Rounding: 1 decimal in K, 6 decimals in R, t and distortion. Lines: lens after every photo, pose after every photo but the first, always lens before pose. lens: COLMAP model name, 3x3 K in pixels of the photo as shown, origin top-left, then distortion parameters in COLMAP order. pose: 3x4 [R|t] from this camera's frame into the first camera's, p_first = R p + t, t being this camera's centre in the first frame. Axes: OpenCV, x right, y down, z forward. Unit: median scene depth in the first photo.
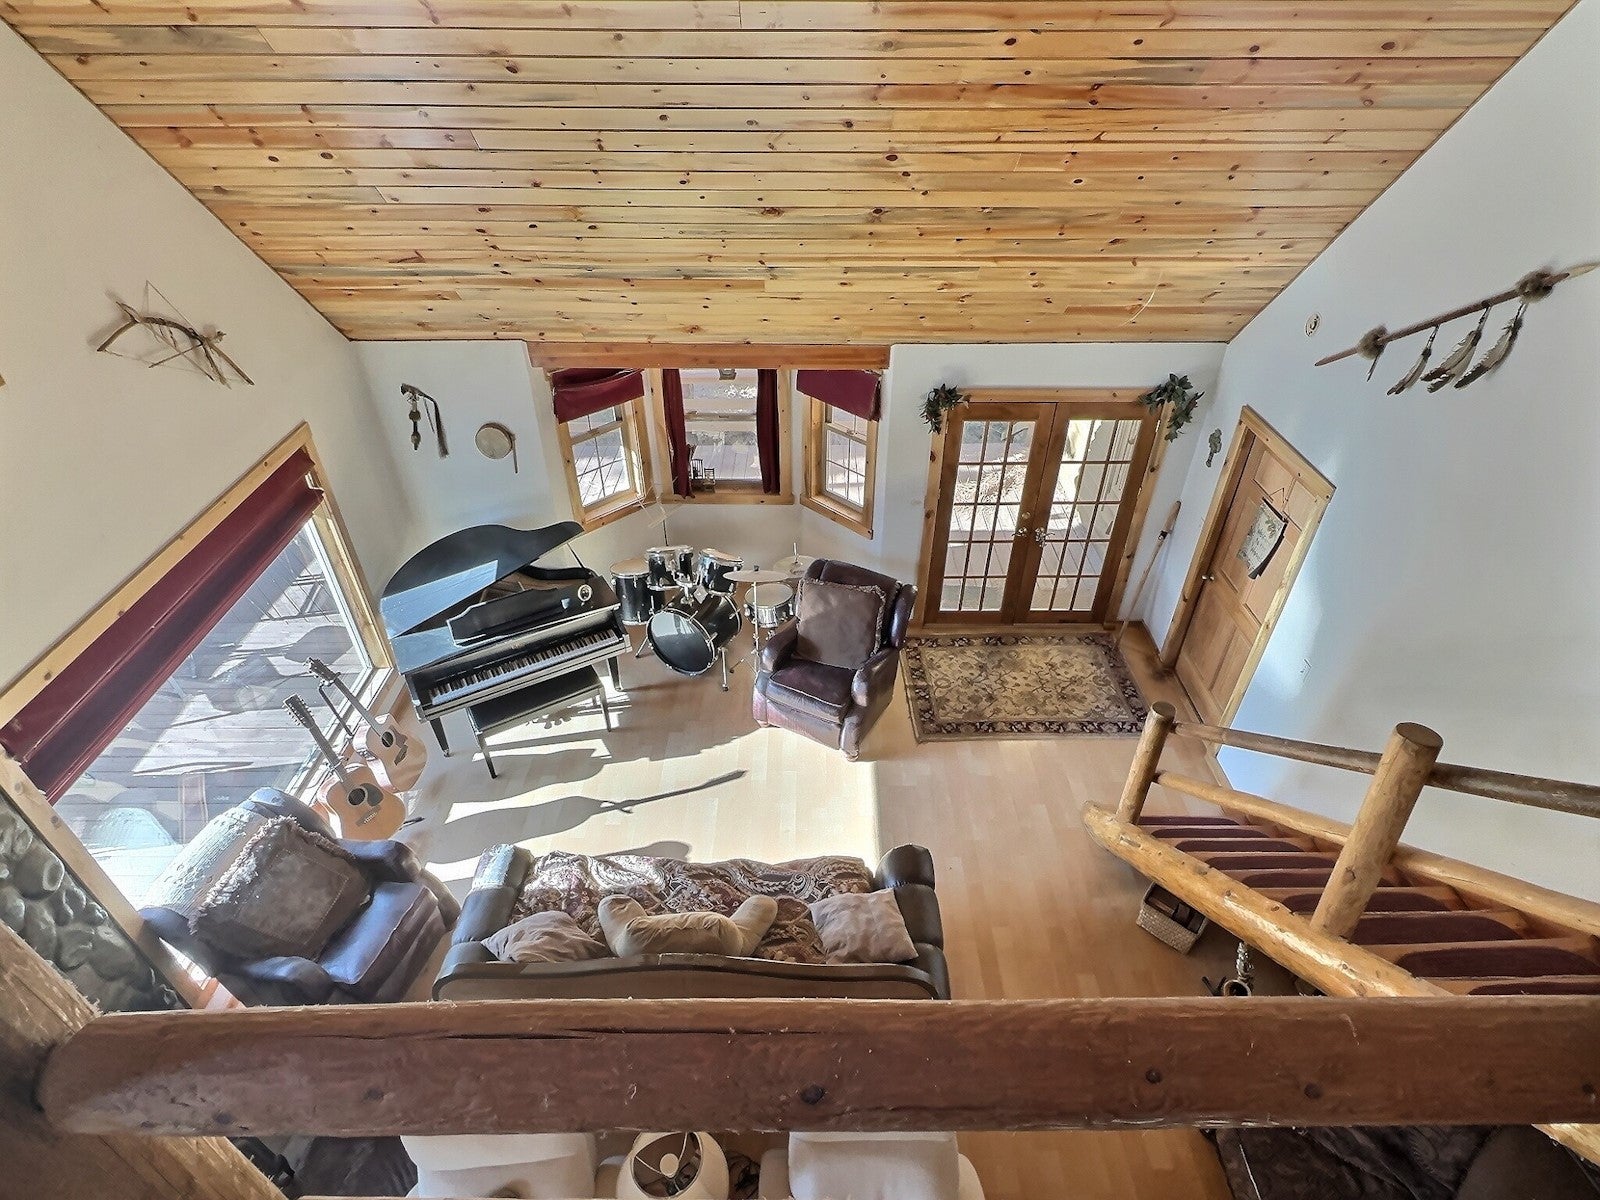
lens RADIAL K [[827.8, 0, 799.1], [0, 827.8, 598.7], [0, 0, 1]] dist [-0.001596, -0.001435]
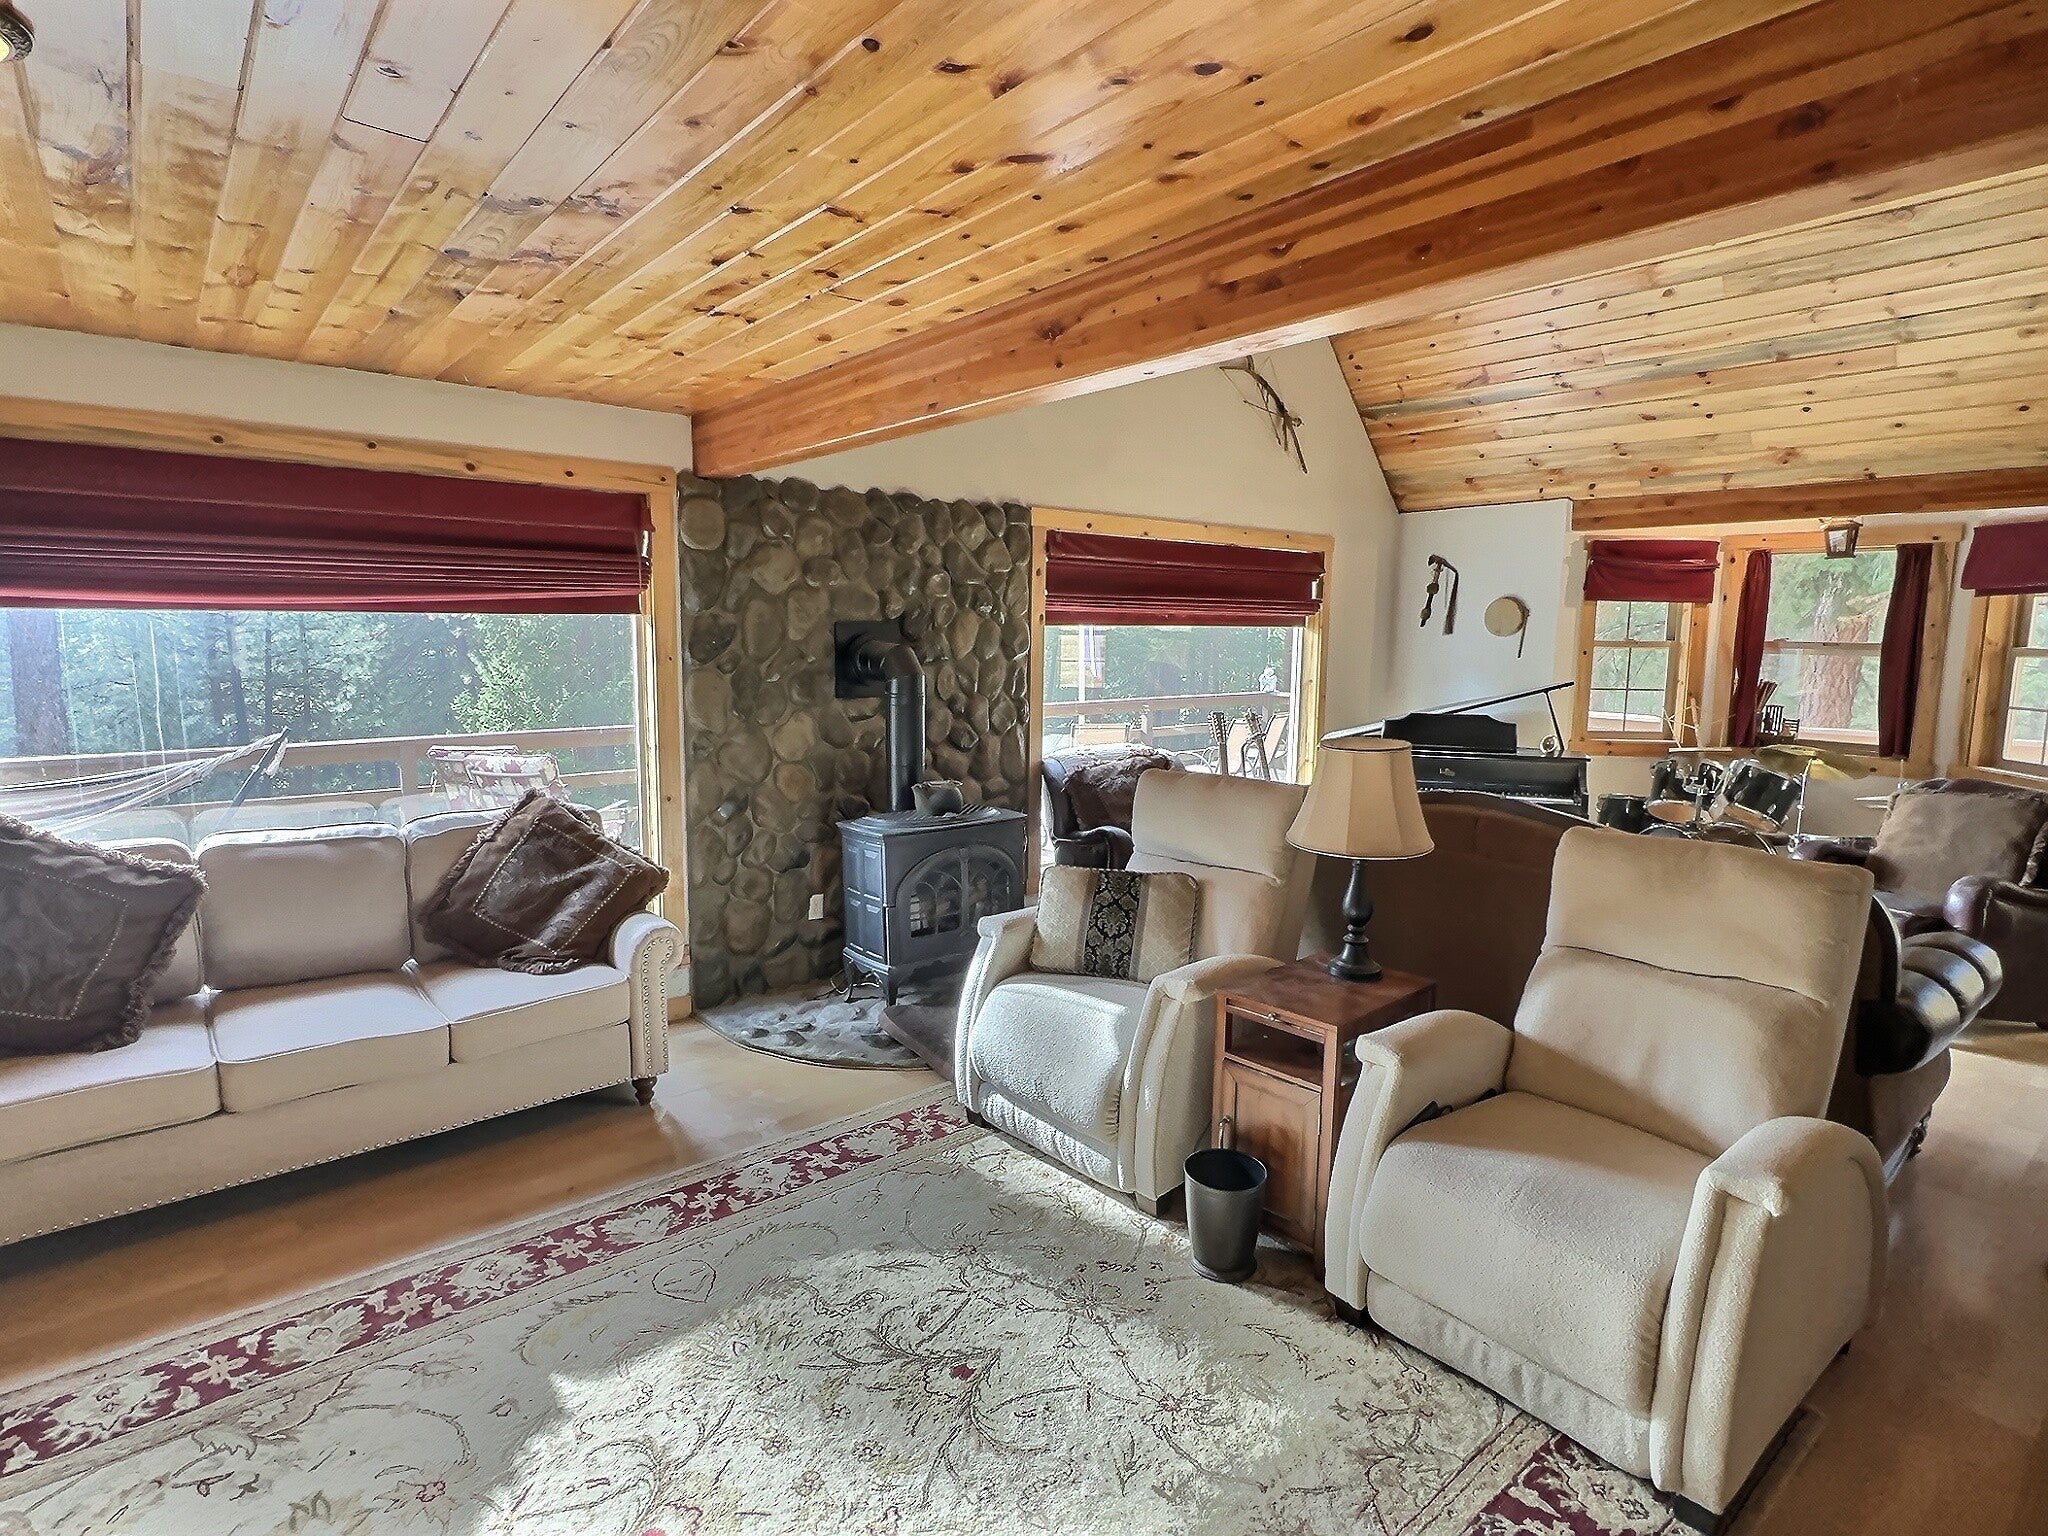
lens RADIAL K [[1059.6, 0, 1013.5], [0, 1059.6, 763.1], [0, 0, 1]] dist [-0.001596, -0.001435]
pose [[0.633870, 0.106937, -0.766011, 0.203871], [-0.470482, 0.839396, -0.272140, 0.530185], [0.613885, 0.532896, 0.582380, 0.077109]]
